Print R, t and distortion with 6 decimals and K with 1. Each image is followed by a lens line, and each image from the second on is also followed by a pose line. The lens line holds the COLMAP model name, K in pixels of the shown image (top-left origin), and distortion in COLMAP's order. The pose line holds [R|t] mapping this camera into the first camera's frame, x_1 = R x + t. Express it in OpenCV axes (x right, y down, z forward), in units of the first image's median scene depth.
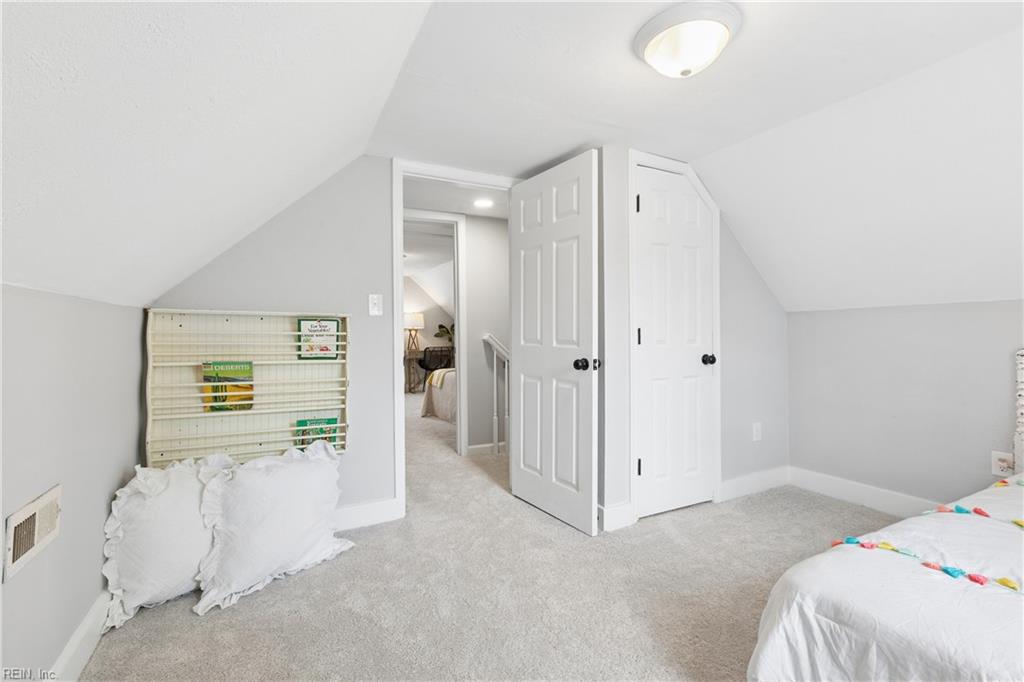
lens RADIAL K [[463.8, 0, 509.1], [0, 463.8, 340.9], [0, 0, 1]] dist [-0.001008, -0.001414]
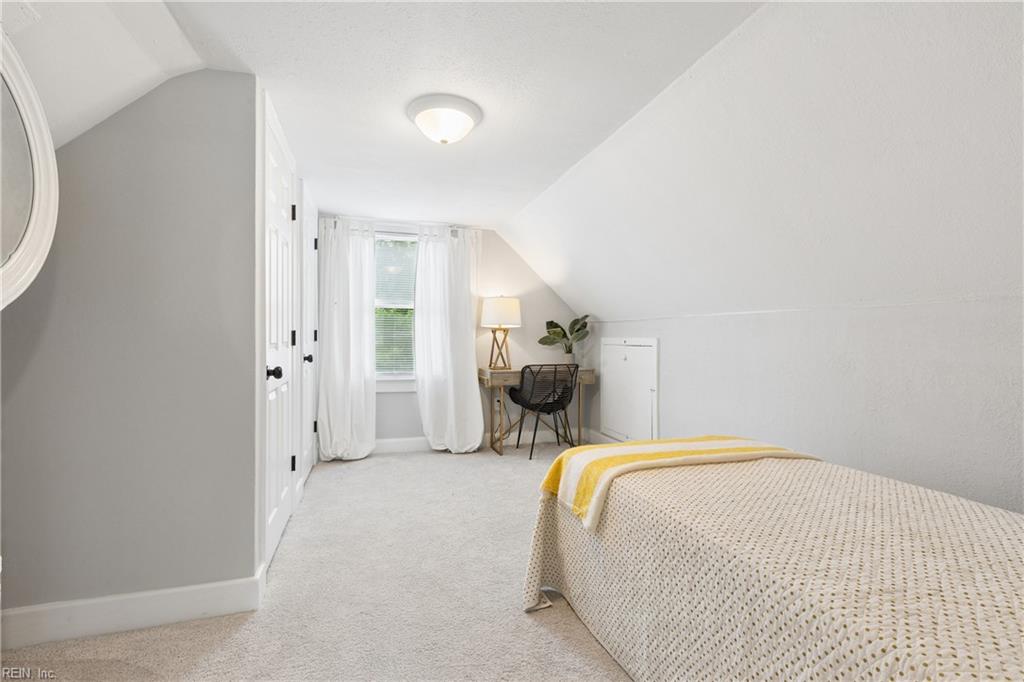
lens RADIAL K [[463.8, 0, 512.0], [0, 463.8, 342.3], [0, 0, 1]] dist [-0.001008, -0.001414]
pose [[0.984874, 0.013331, -0.172760, -0.102582], [-0.013972, 0.999899, -0.002493, -0.008929], [0.172710, 0.004869, 0.984961, 0.485598]]
